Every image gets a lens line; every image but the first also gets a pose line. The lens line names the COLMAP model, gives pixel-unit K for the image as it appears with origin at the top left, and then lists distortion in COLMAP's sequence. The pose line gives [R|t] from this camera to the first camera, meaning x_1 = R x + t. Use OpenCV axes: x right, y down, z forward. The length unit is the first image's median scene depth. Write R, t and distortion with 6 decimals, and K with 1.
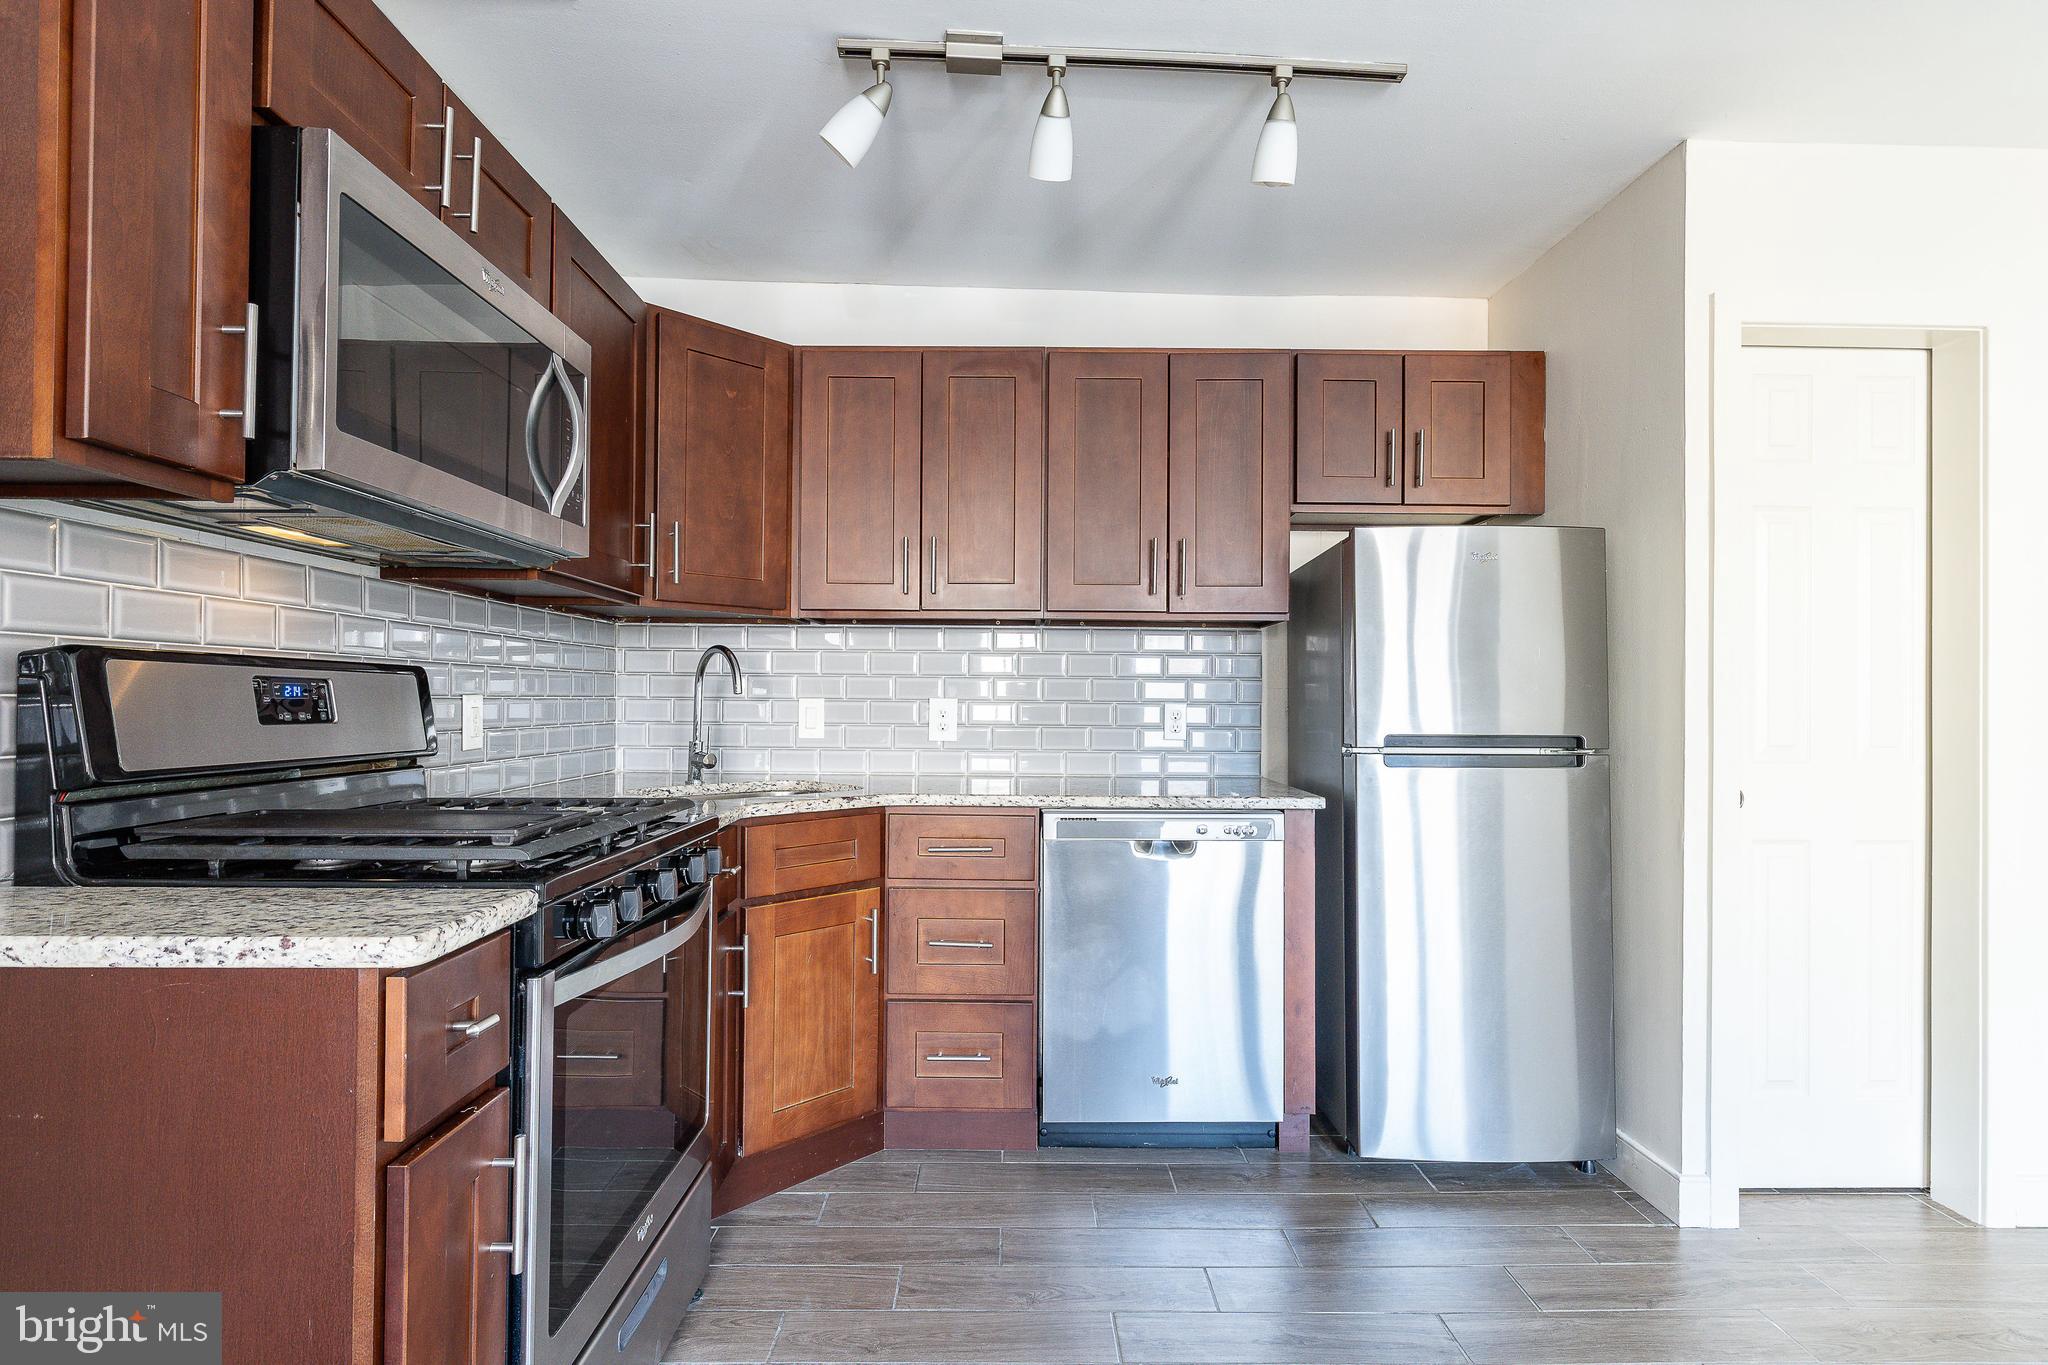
lens RADIAL K [[1013.6, 0, 1021.7], [0, 1013.6, 685.7], [0, 0, 1]] dist [0.002798, 0.000638]
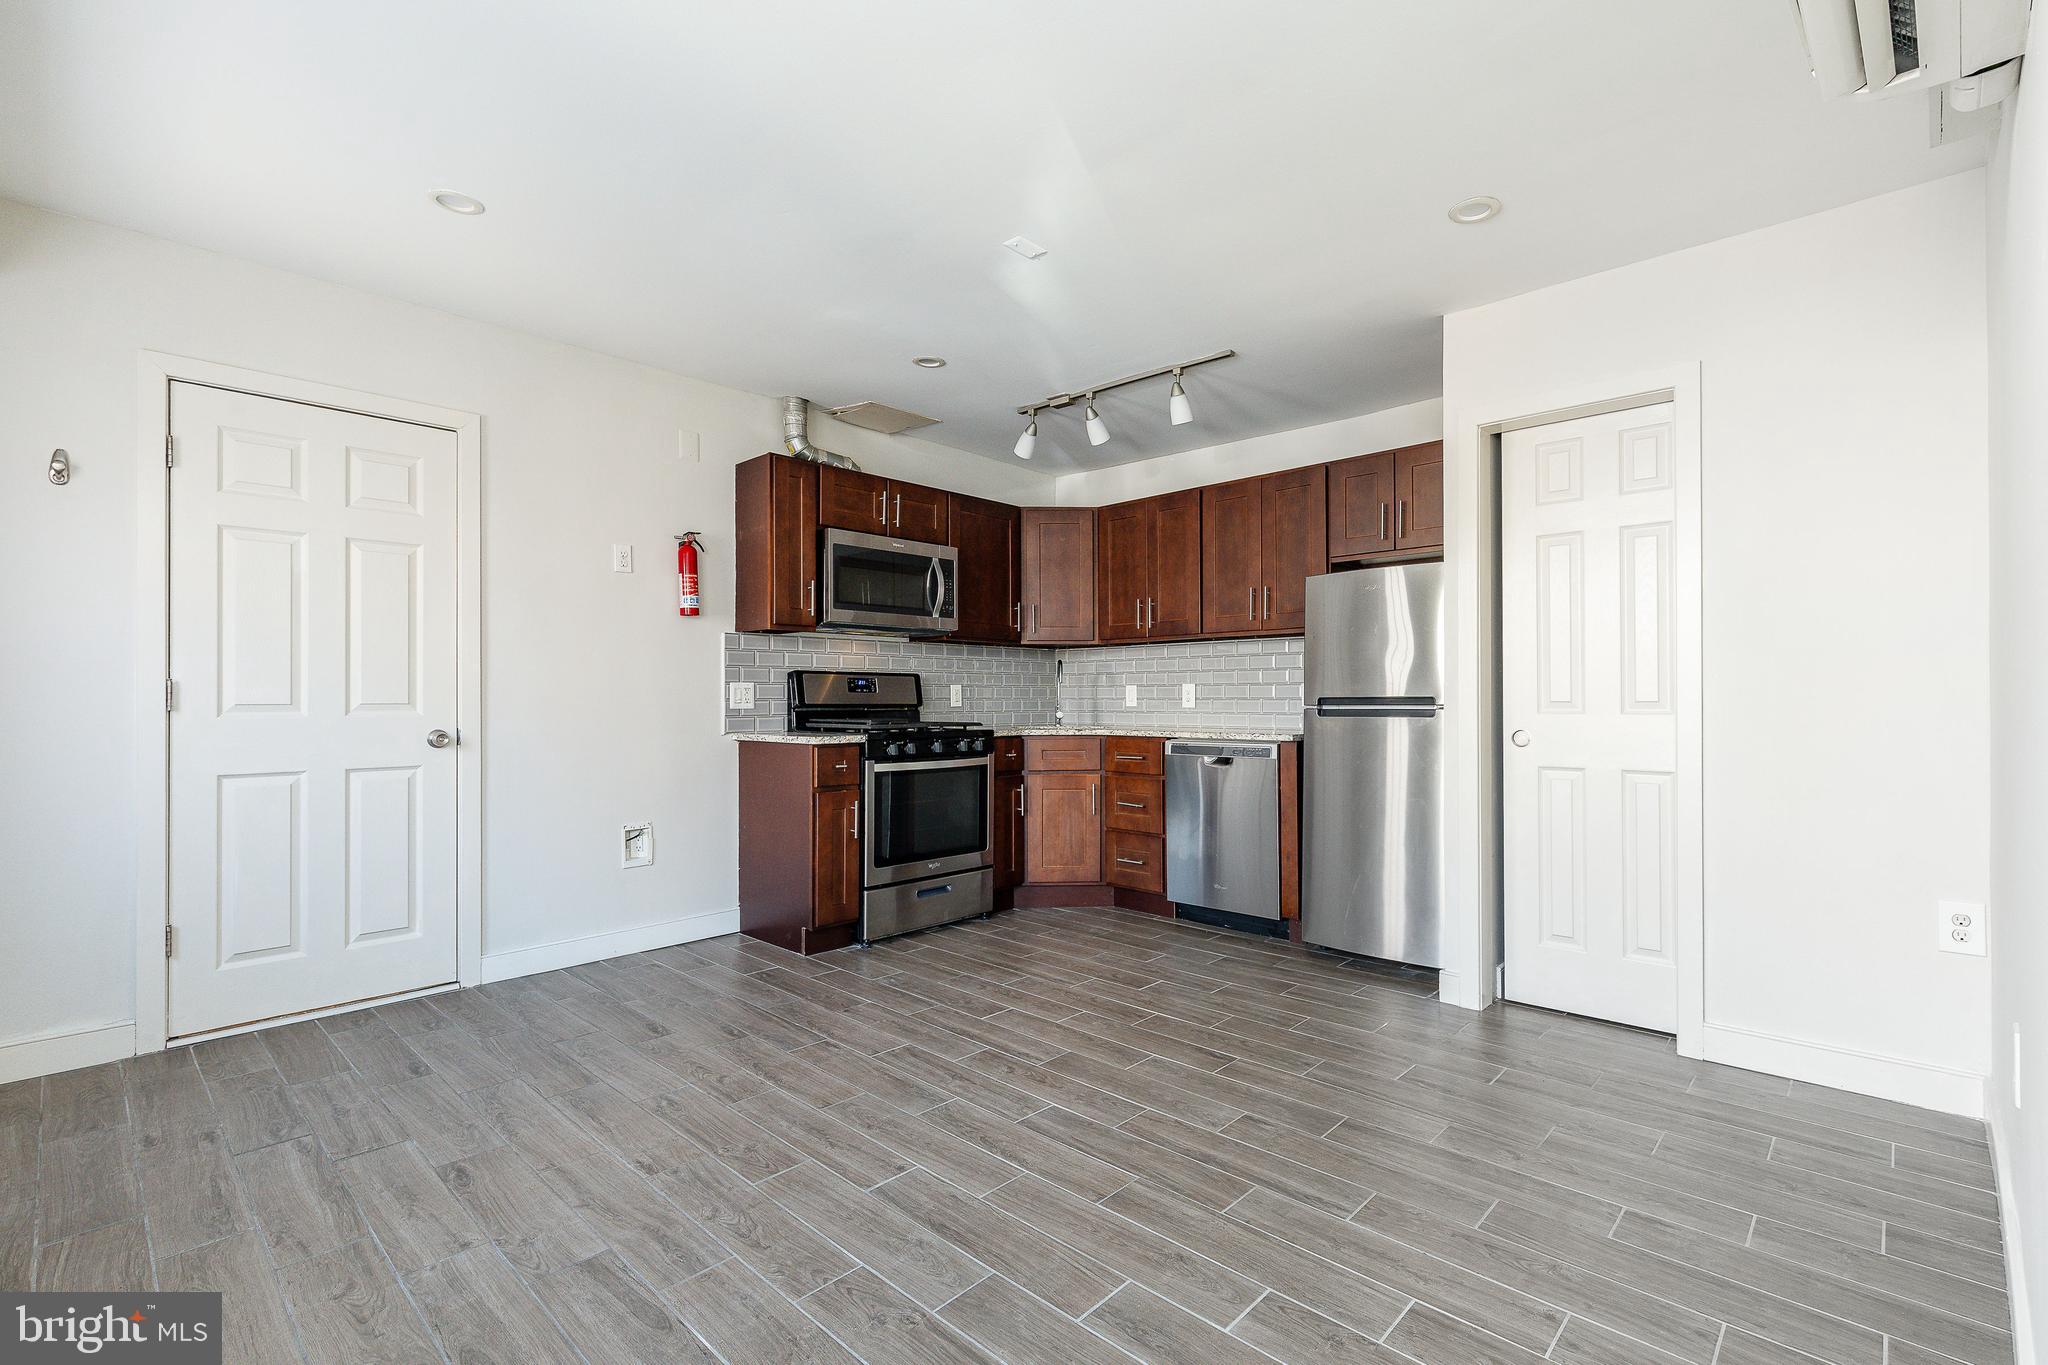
lens RADIAL K [[948.2, 0, 1044.9], [0, 948.2, 692.9], [0, 0, 1]] dist [0.008902, -0.000293]
pose [[0.708101, -0.014143, -0.705970, 1.155677], [0.016647, 0.999856, -0.003333, 0.037750], [0.705915, -0.009392, 0.708234, -0.449368]]
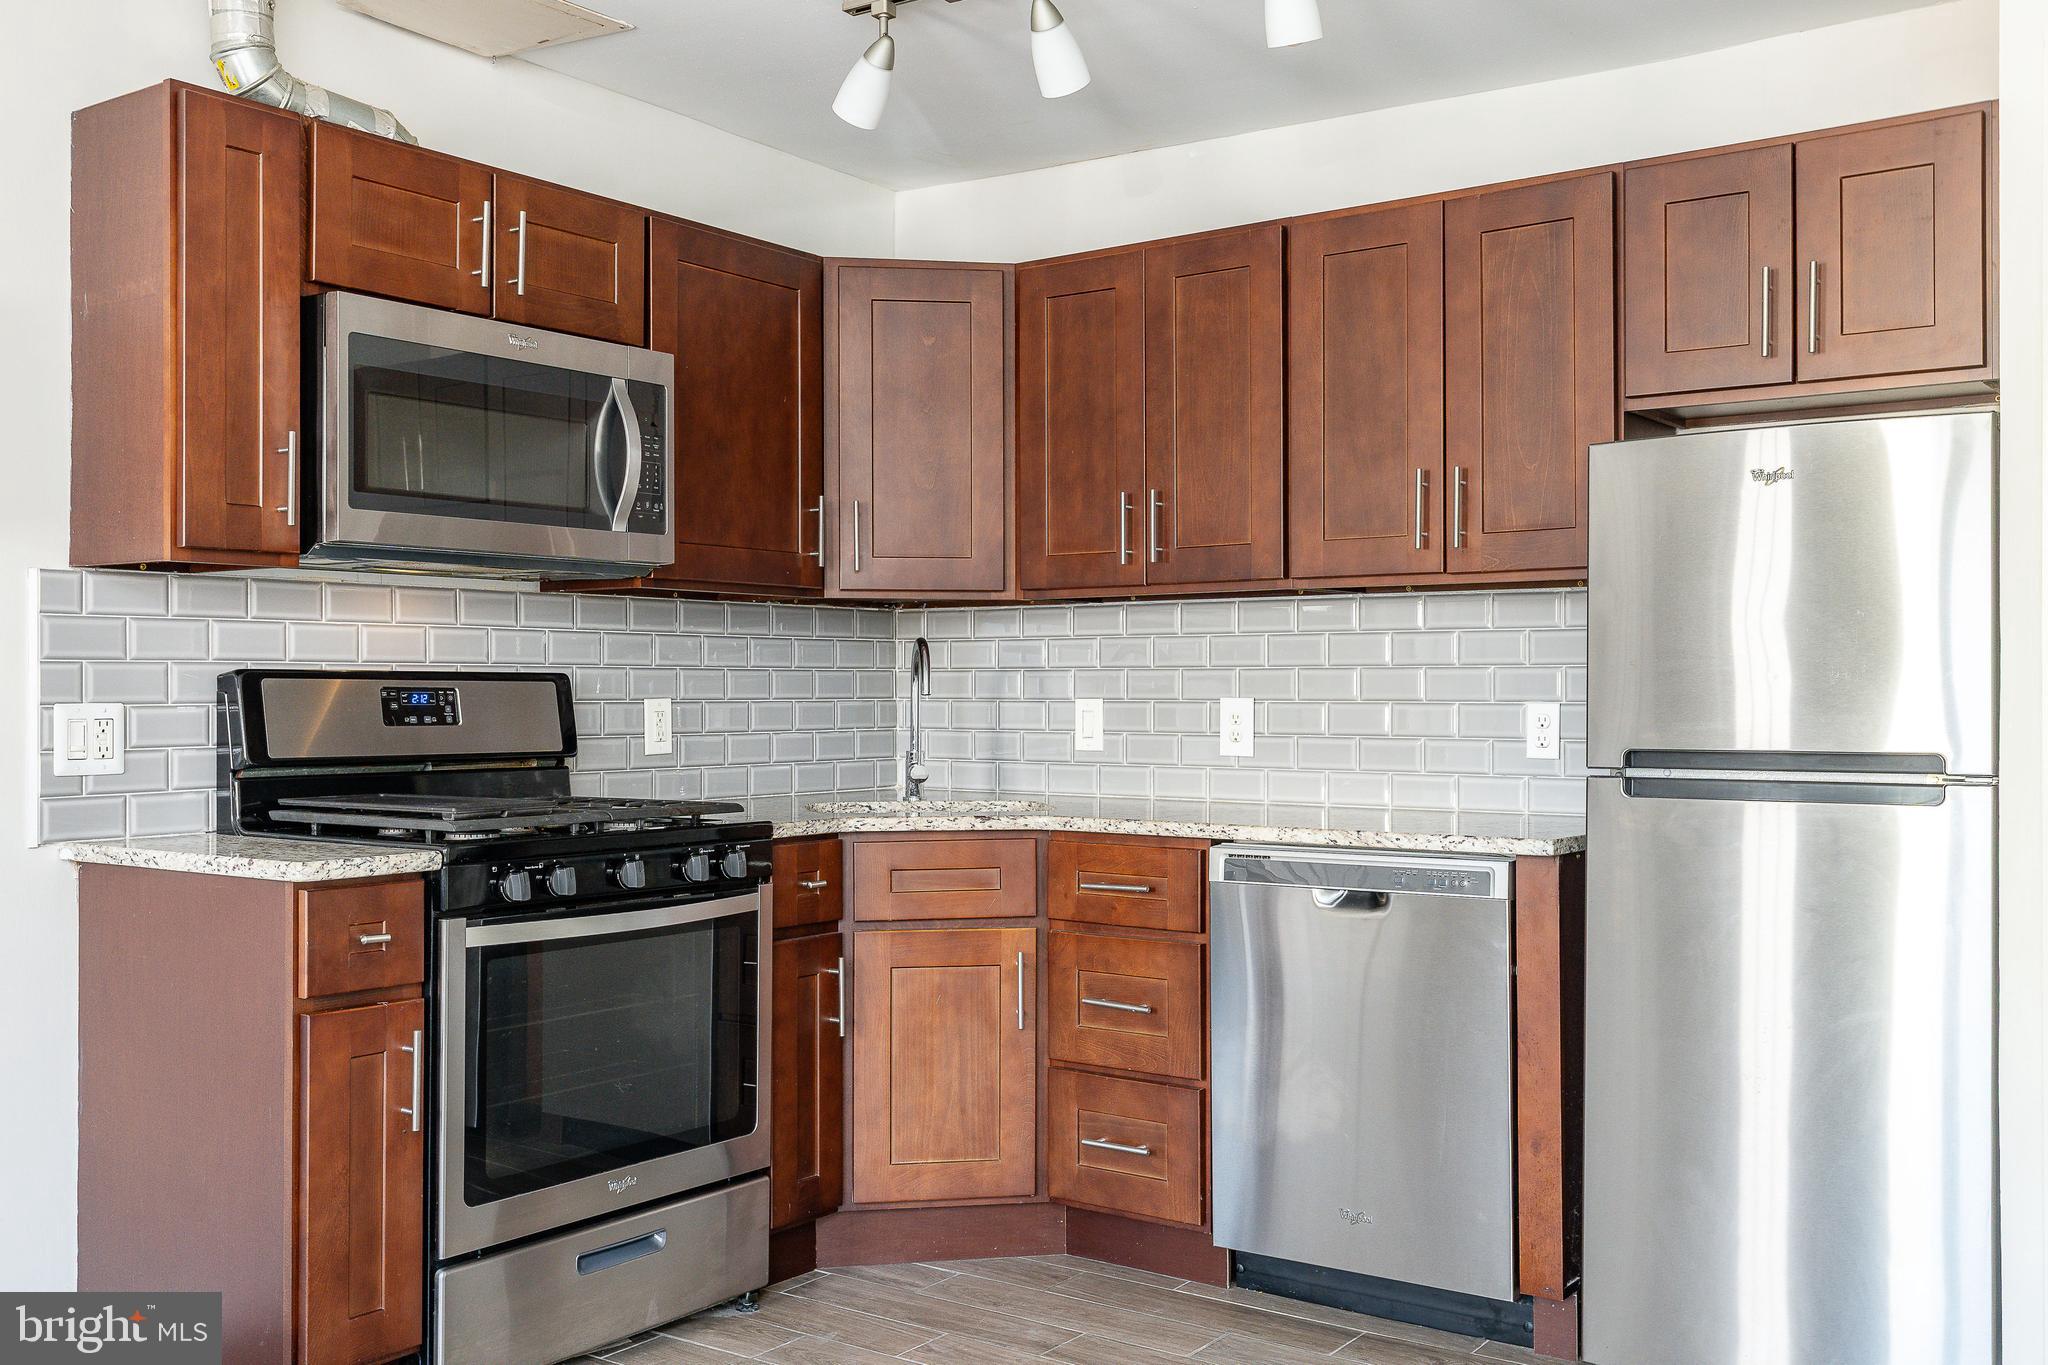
lens RADIAL K [[1974.0, 0, 1051.9], [0, 1974.0, 670.0], [0, 0, 1]] dist [0.002884, 0.001549]
pose [[0.803023, -0.014892, -0.595762, 0.840244], [0.015697, 0.999869, -0.003835, -0.005305], [0.595741, -0.006272, 0.803152, -0.286740]]
